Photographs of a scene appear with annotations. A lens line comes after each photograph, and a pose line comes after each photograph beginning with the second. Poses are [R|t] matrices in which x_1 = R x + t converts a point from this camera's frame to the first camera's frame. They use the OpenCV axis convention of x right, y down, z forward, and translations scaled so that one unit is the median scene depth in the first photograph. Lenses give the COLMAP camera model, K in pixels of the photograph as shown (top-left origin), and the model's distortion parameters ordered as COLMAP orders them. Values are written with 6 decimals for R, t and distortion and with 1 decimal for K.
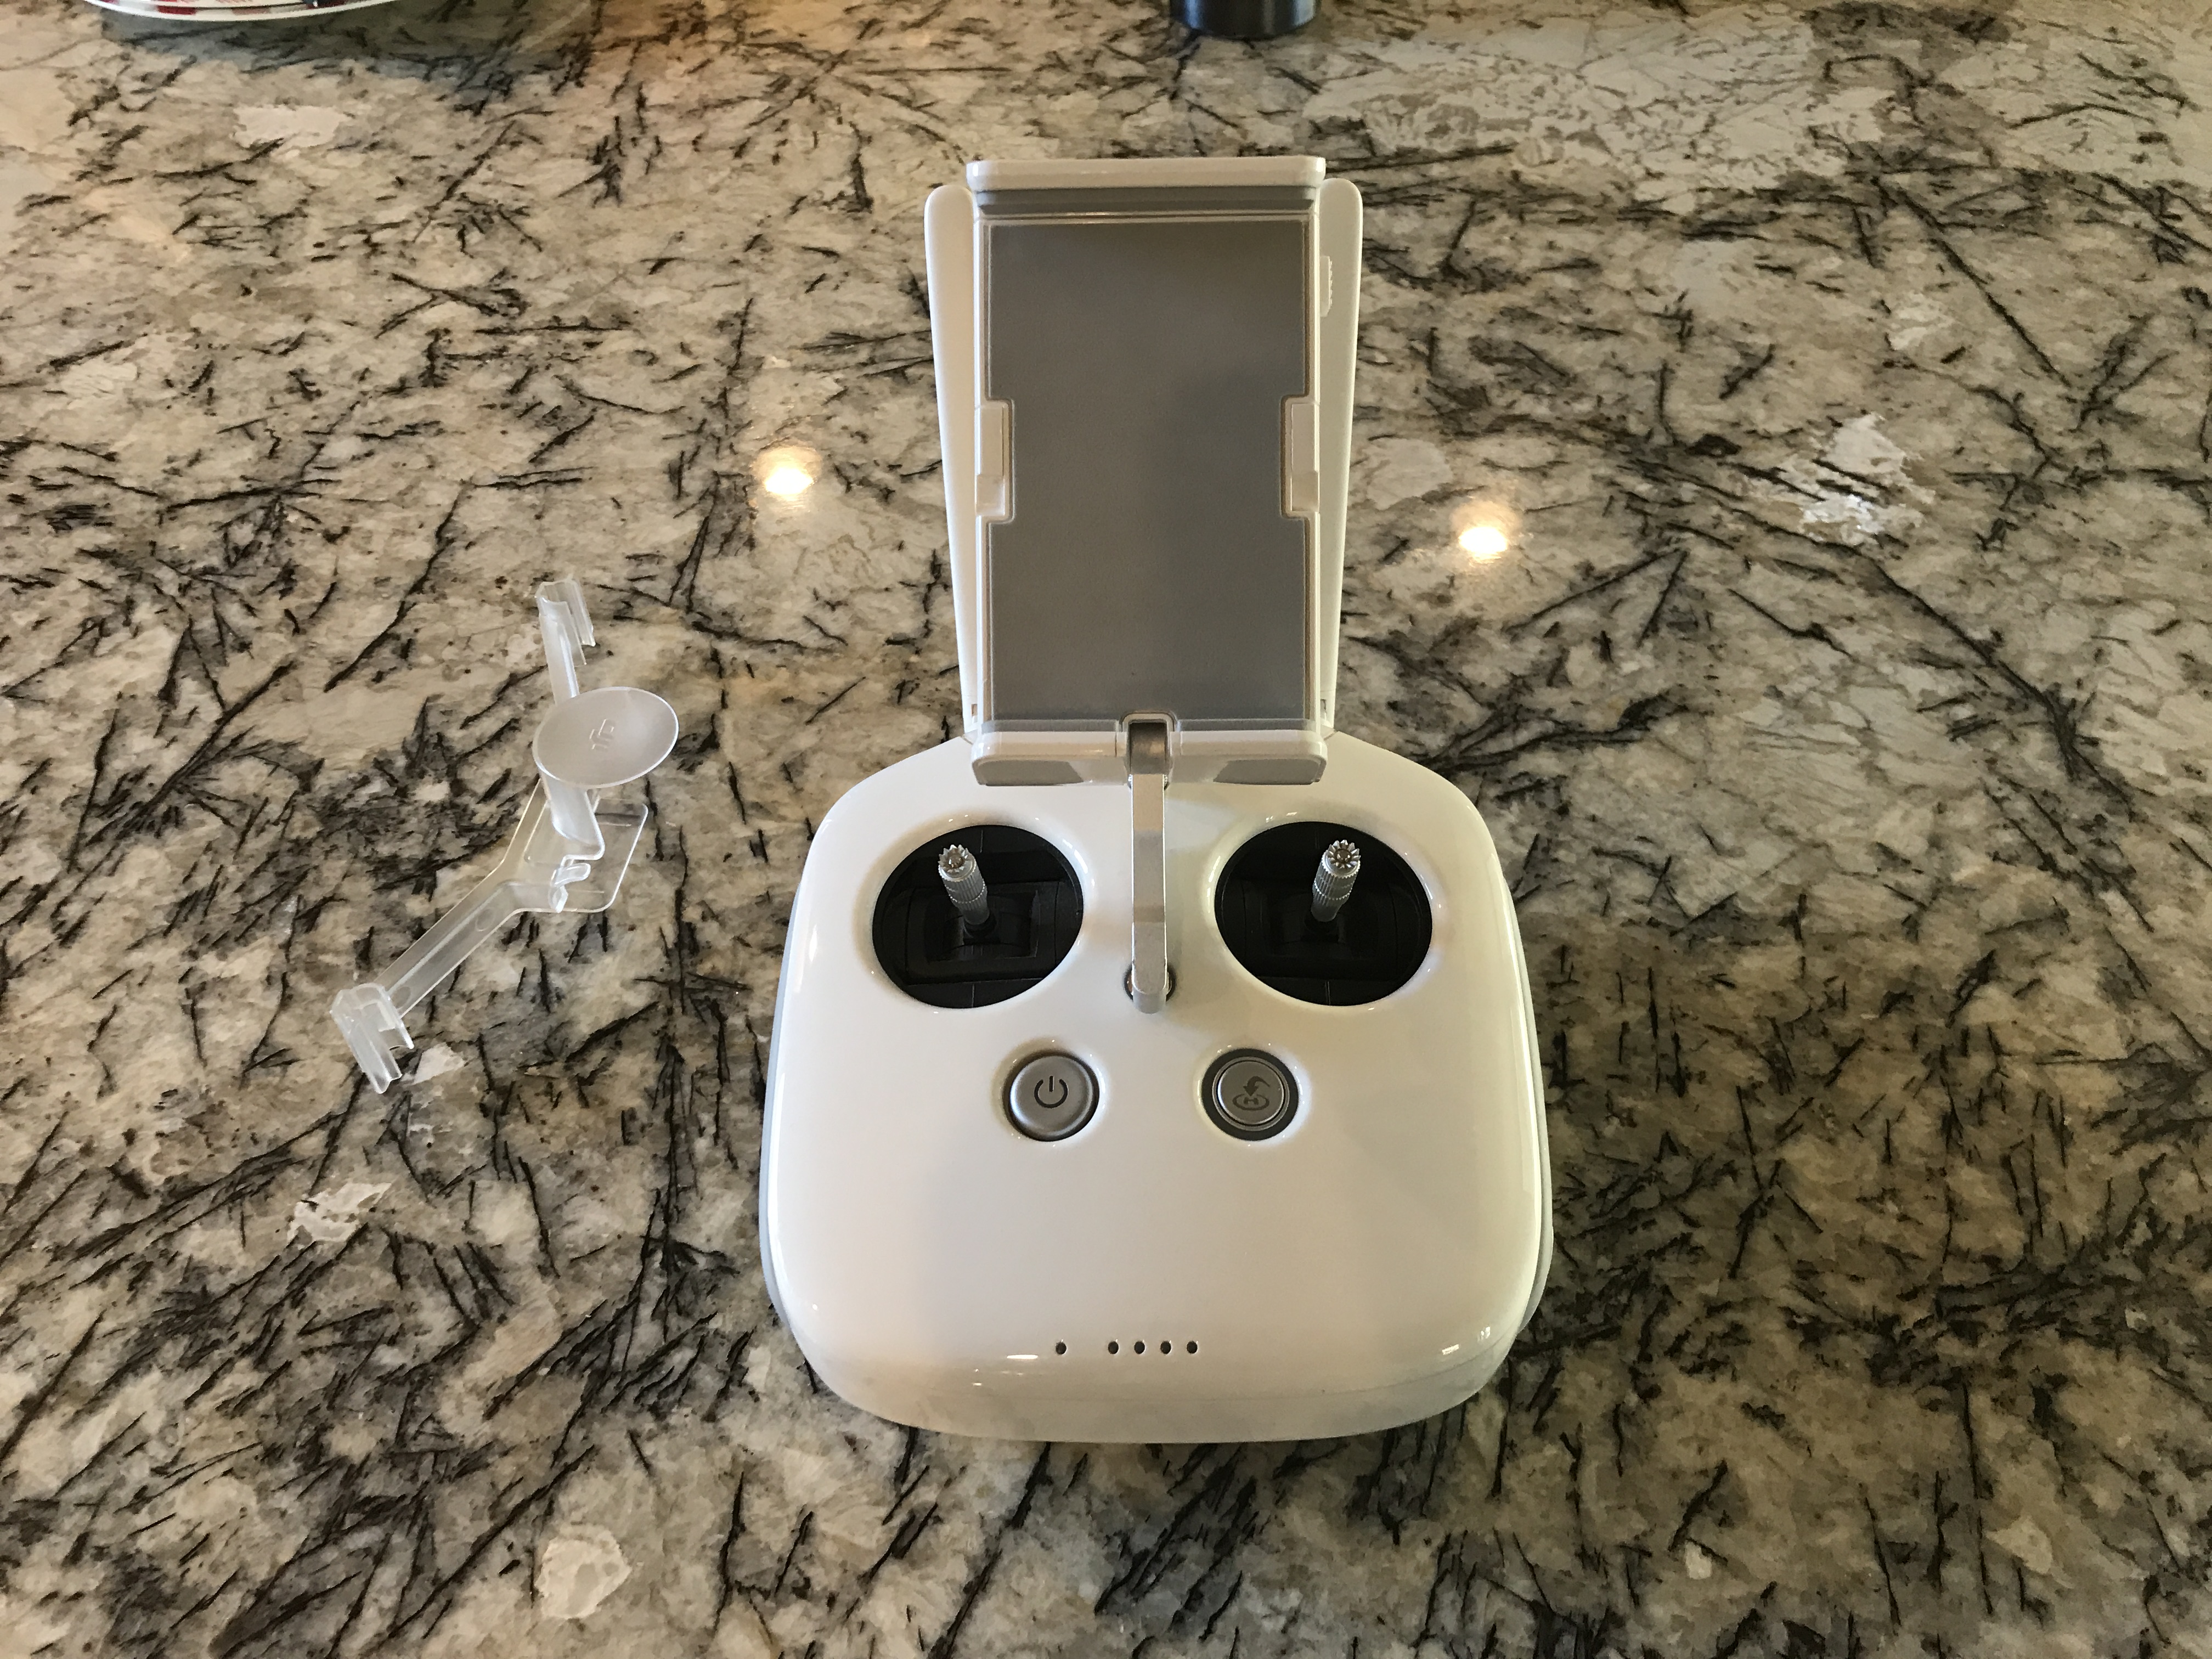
lens RADIAL K [[1852.6, 0, 1096.3], [0, 1852.6, 836.6], [0, 0, 1]] dist [-0.008896, 0.015837]
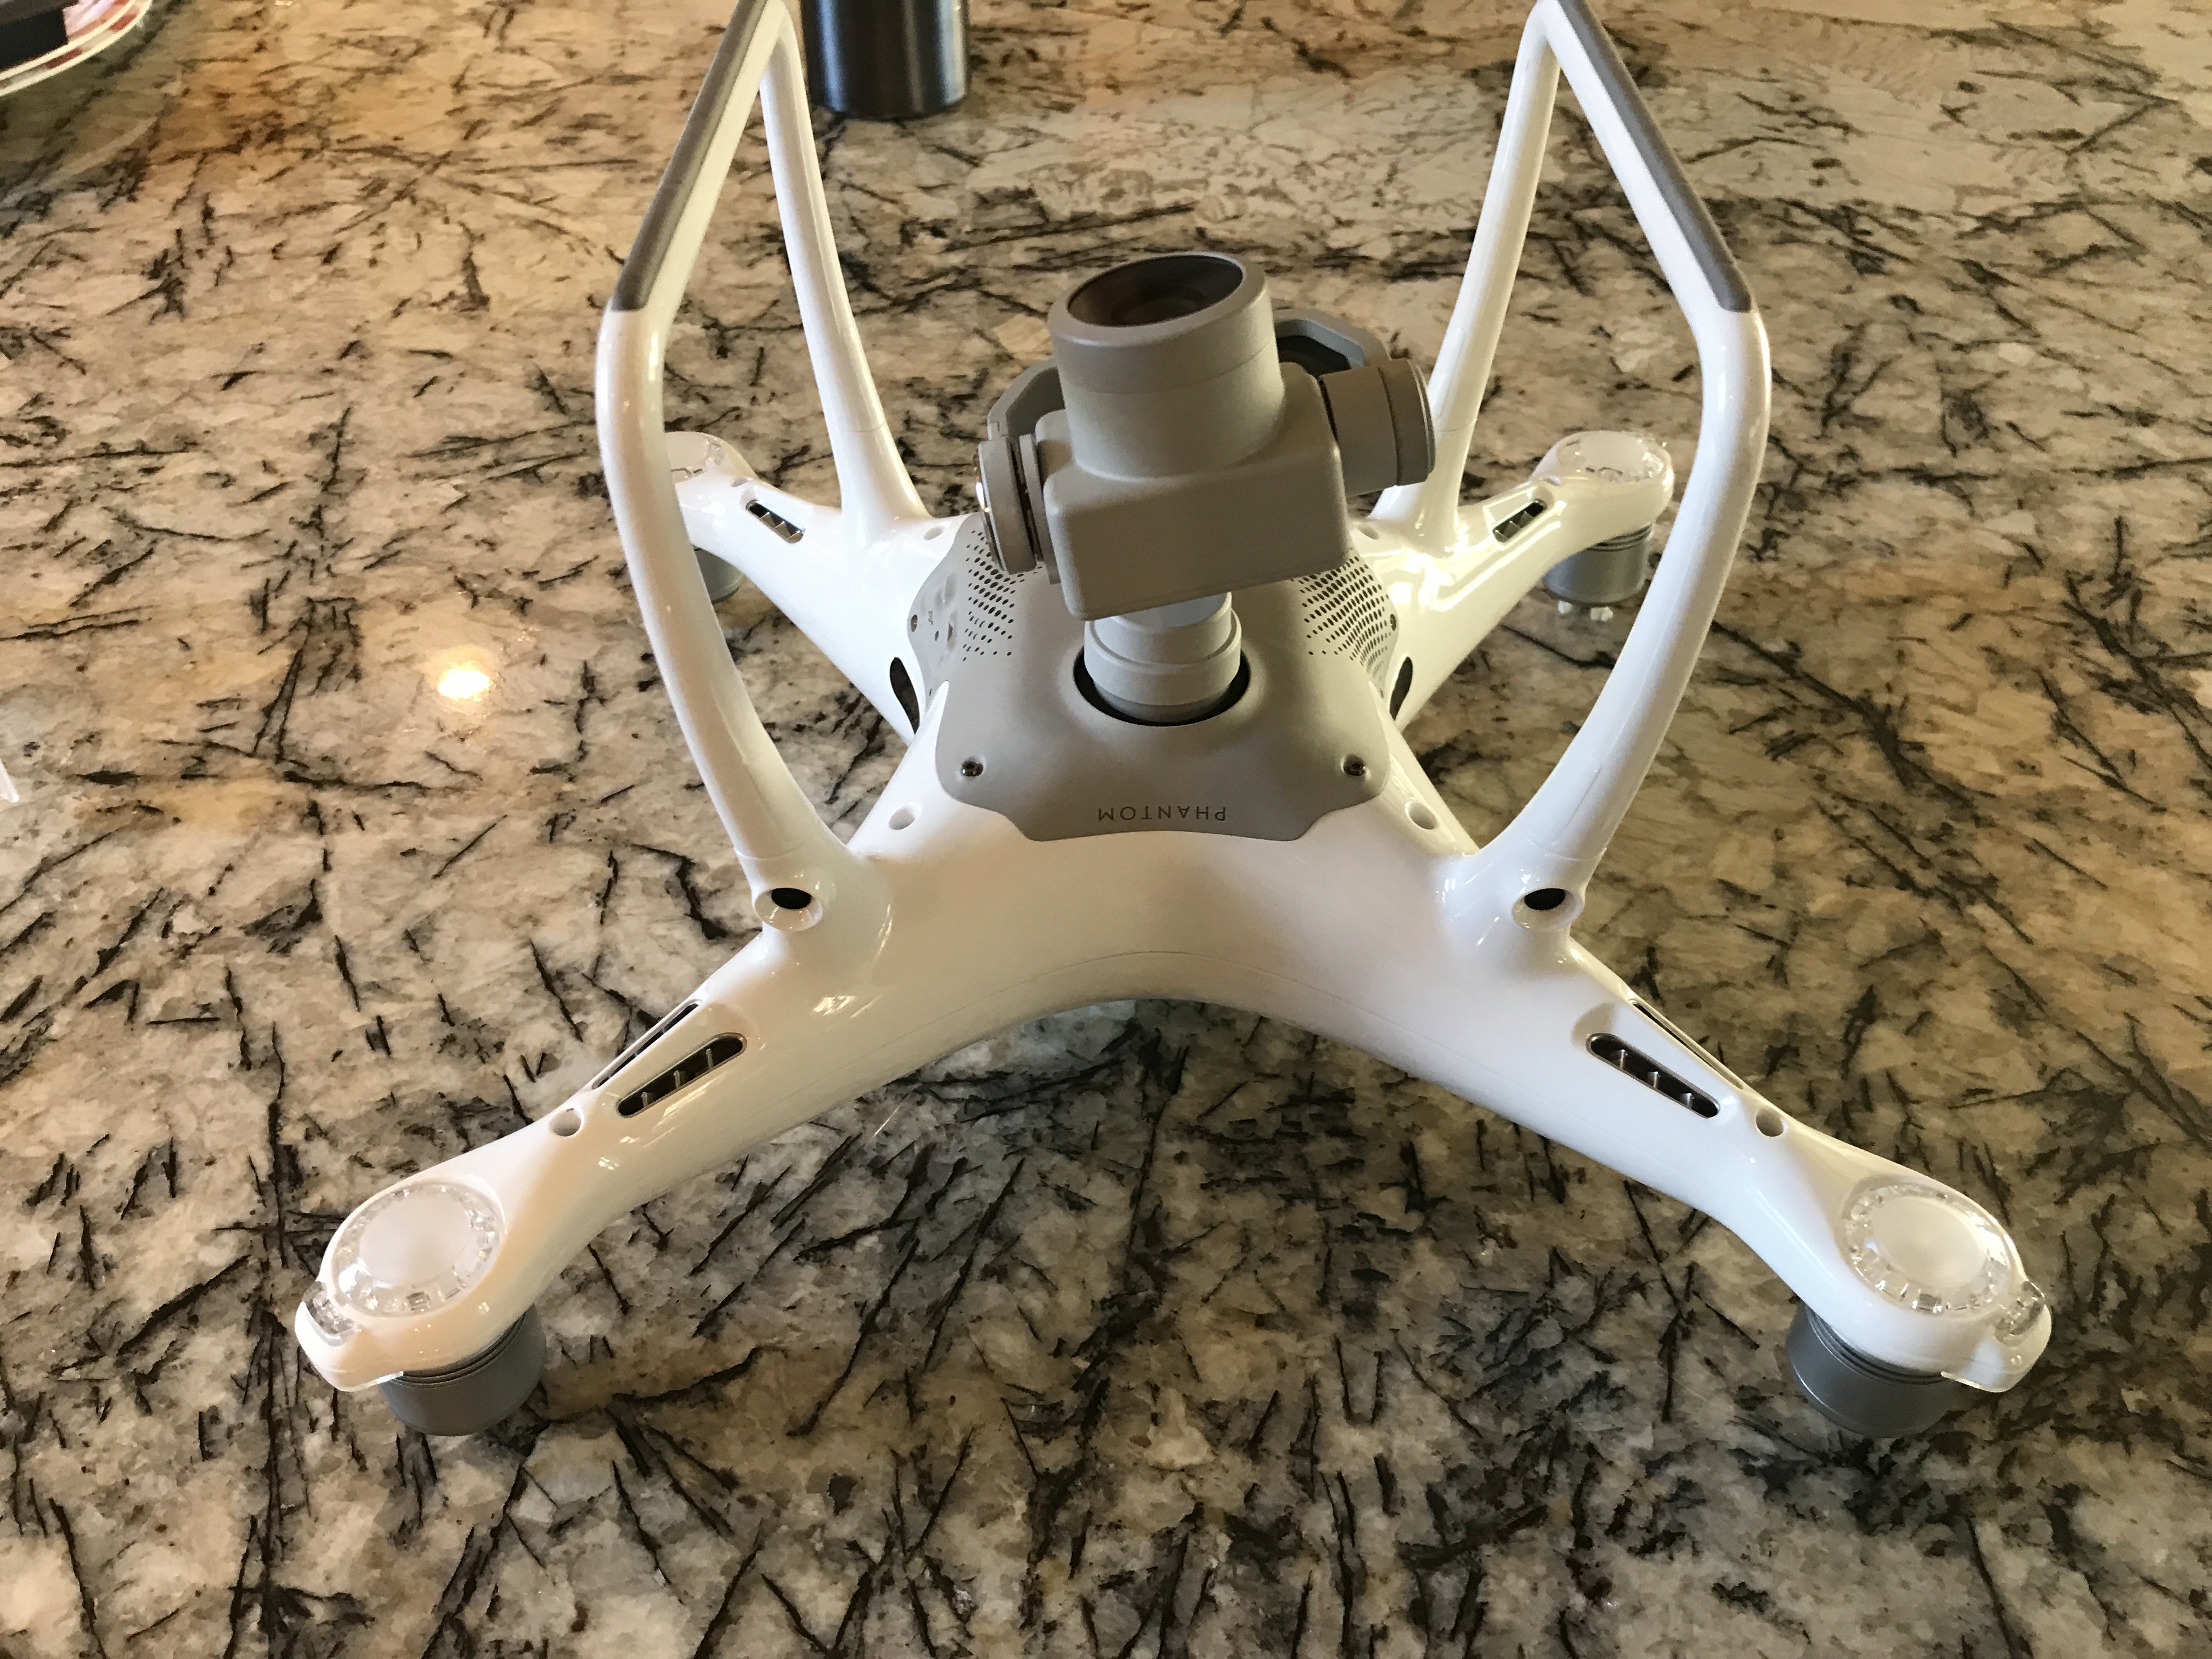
lens RADIAL K [[1852.6, 0, 1100.4], [0, 1852.6, 828.3], [0, 0, 1]] dist [-0.008896, 0.015837]
pose [[0.982779, -0.100721, 0.154924, 0.003360], [0.115161, 0.989510, -0.087224, 0.018449], [-0.144514, 0.103563, 0.984068, 0.154903]]
